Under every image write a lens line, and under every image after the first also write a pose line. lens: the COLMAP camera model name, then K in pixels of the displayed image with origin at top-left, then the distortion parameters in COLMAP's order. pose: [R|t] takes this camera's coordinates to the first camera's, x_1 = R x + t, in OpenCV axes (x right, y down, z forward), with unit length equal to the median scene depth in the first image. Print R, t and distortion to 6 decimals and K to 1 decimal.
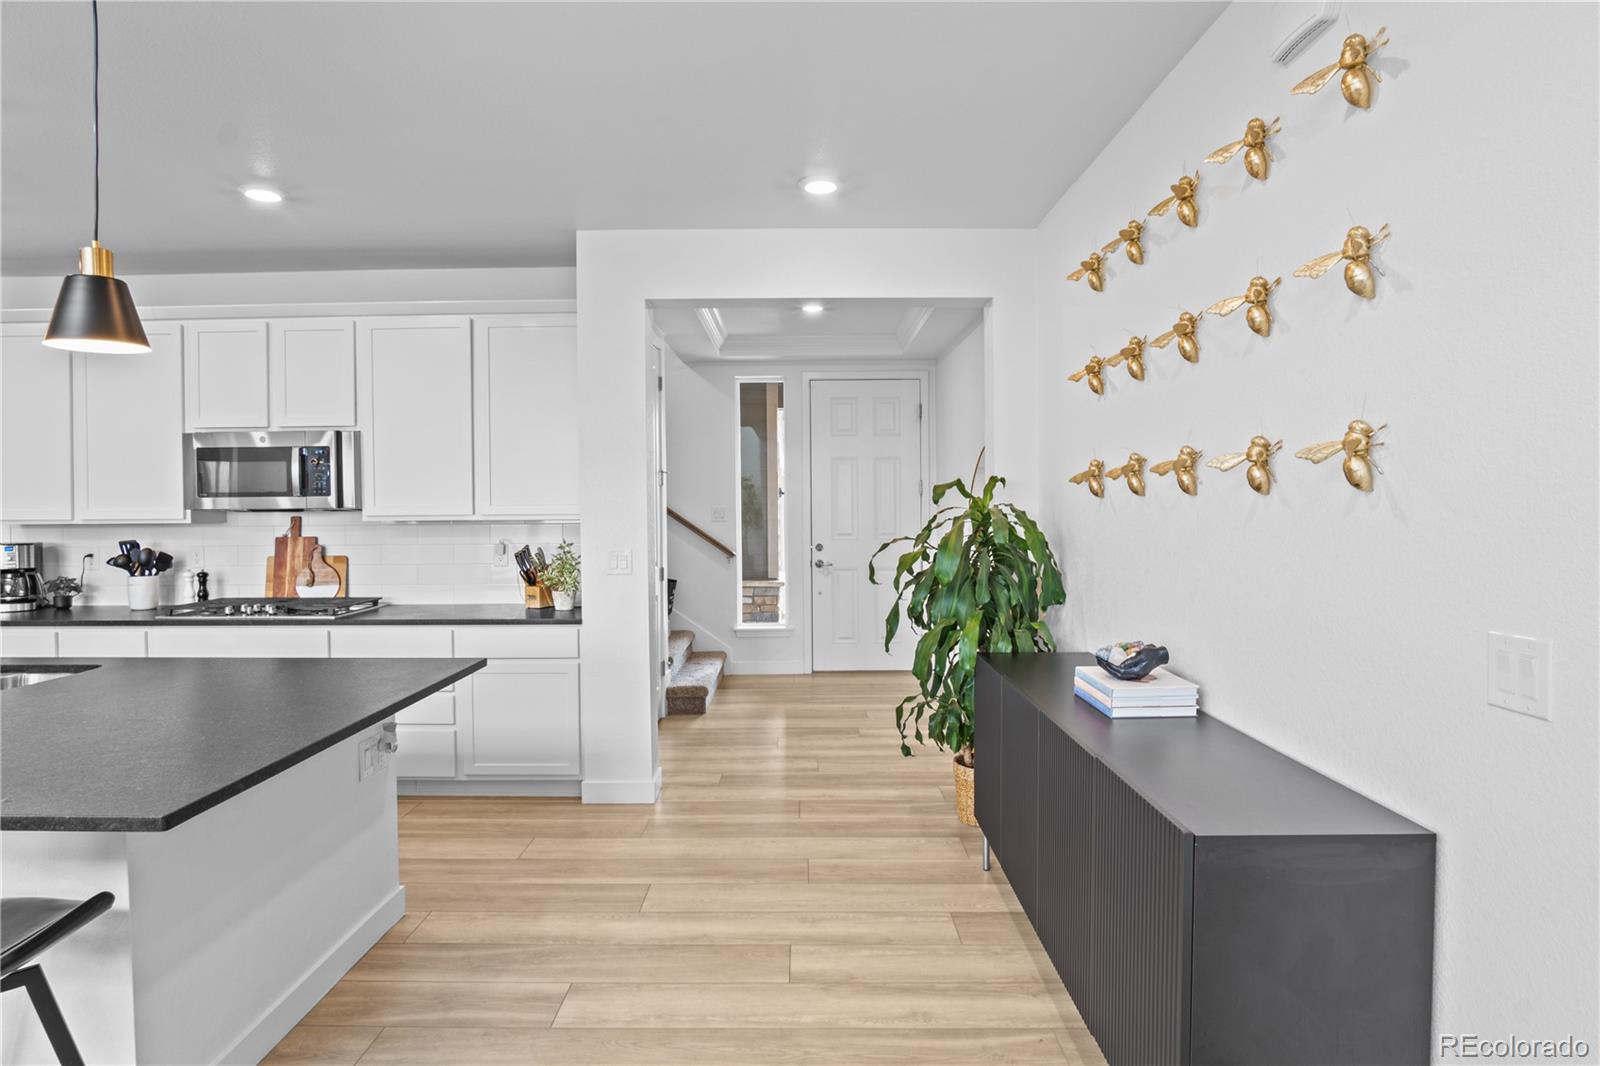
lens RADIAL K [[864.8, 0, 800.9], [0, 864.8, 509.5], [0, 0, 1]] dist [-0.027515, 0.000516]
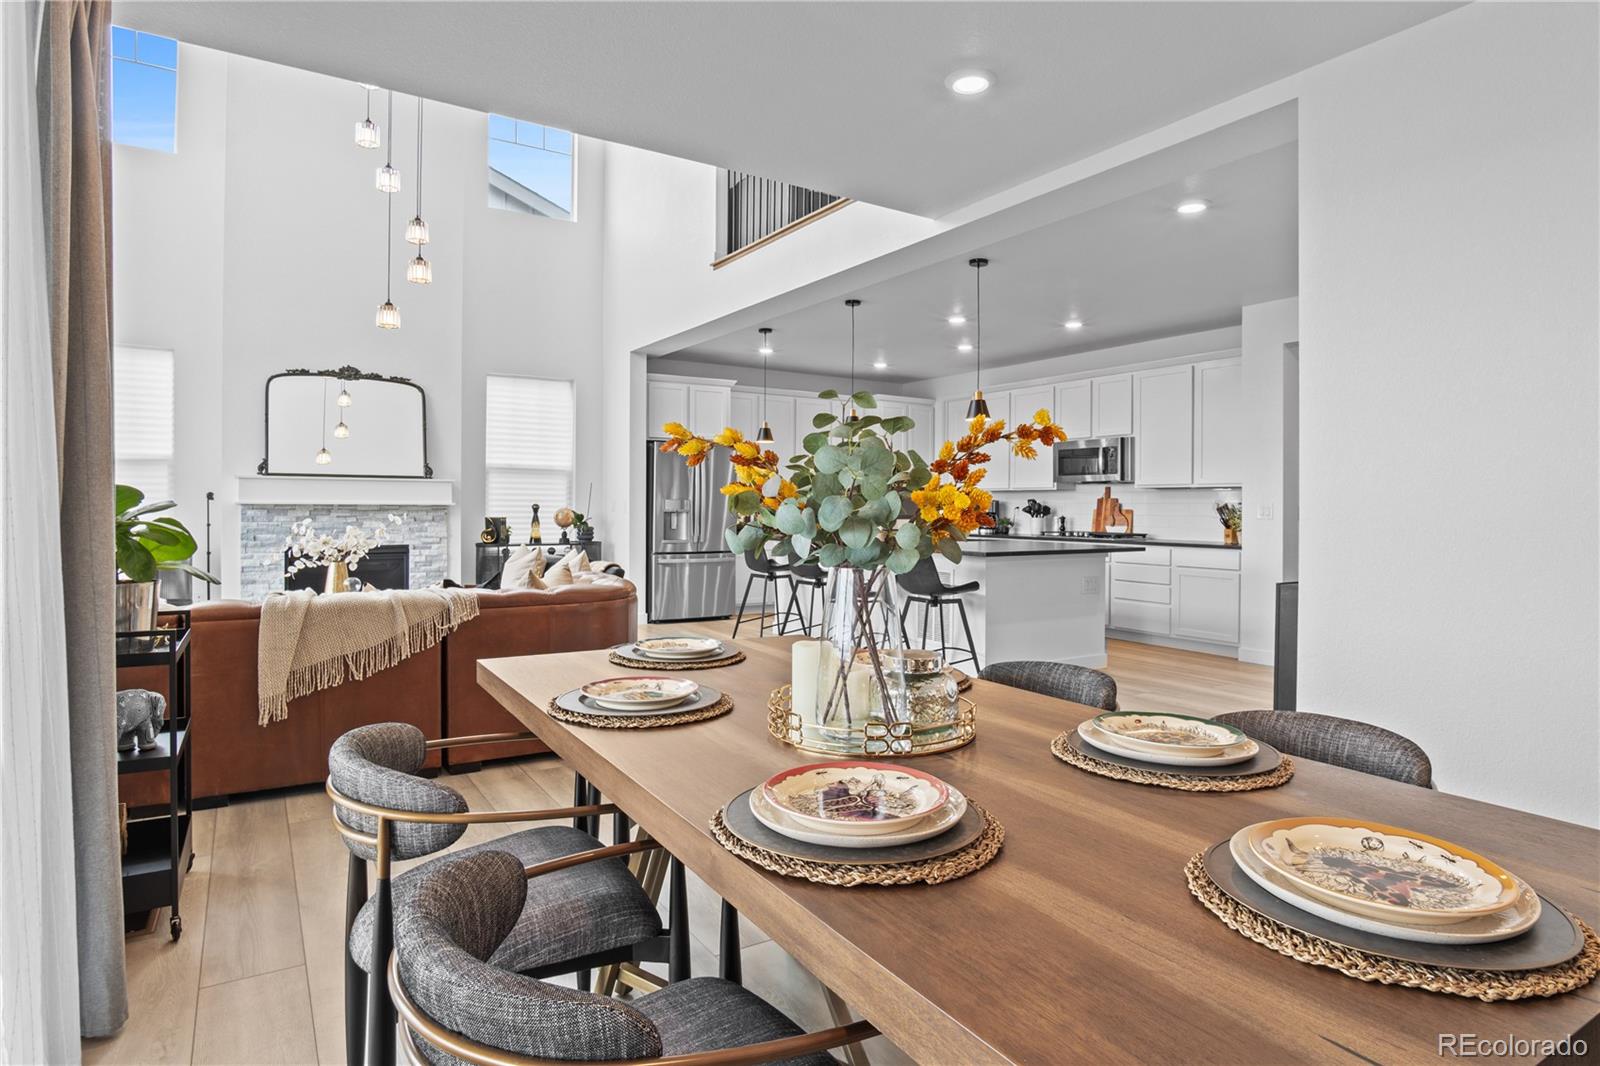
lens RADIAL K [[881.3, 0, 802.7], [0, 881.3, 512.8], [0, 0, 1]] dist [-0.027327, 0.002381]
pose [[0.539815, 0.019272, -0.841563, 0.611646], [-0.019348, 0.999758, 0.010484, 0.056555], [0.841562, 0.010623, 0.540057, -0.518484]]
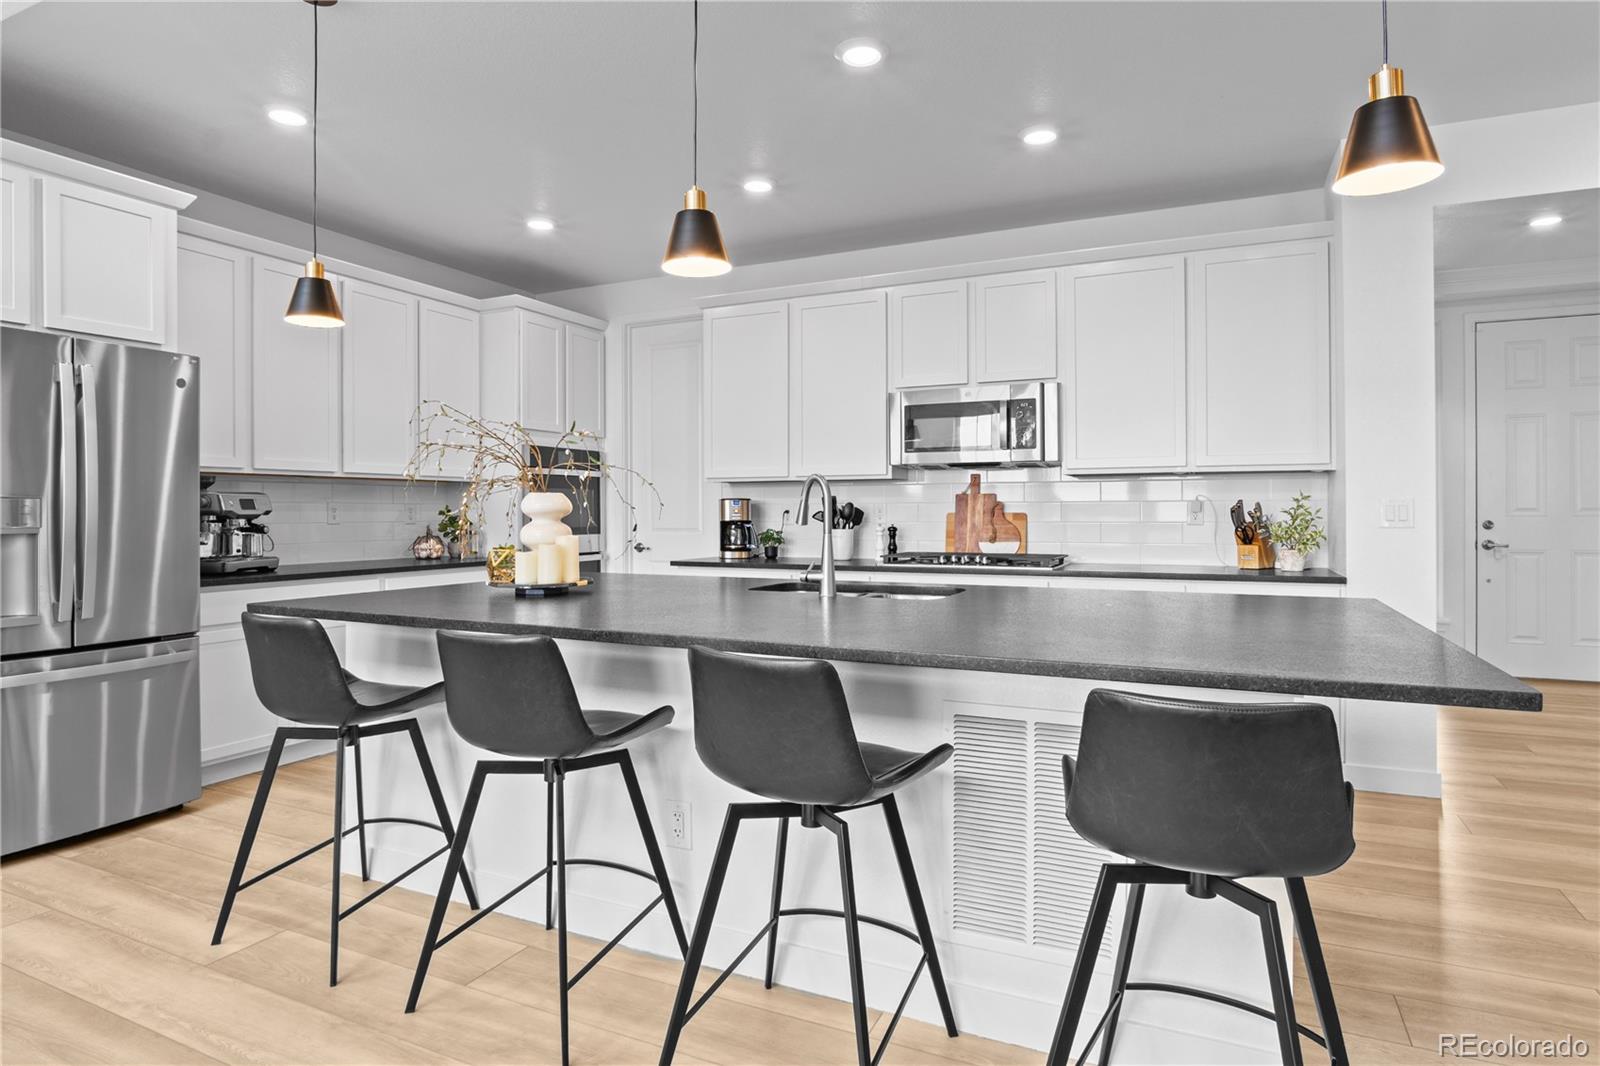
lens RADIAL K [[881.3, 0, 802.7], [0, 881.3, 512.8], [0, 0, 1]] dist [-0.027327, 0.002381]
pose [[0.906716, 0.006407, -0.421692, -0.344404], [-0.007670, 0.999970, -0.001300, 0.058947], [0.421671, 0.004413, 0.906738, -0.036412]]
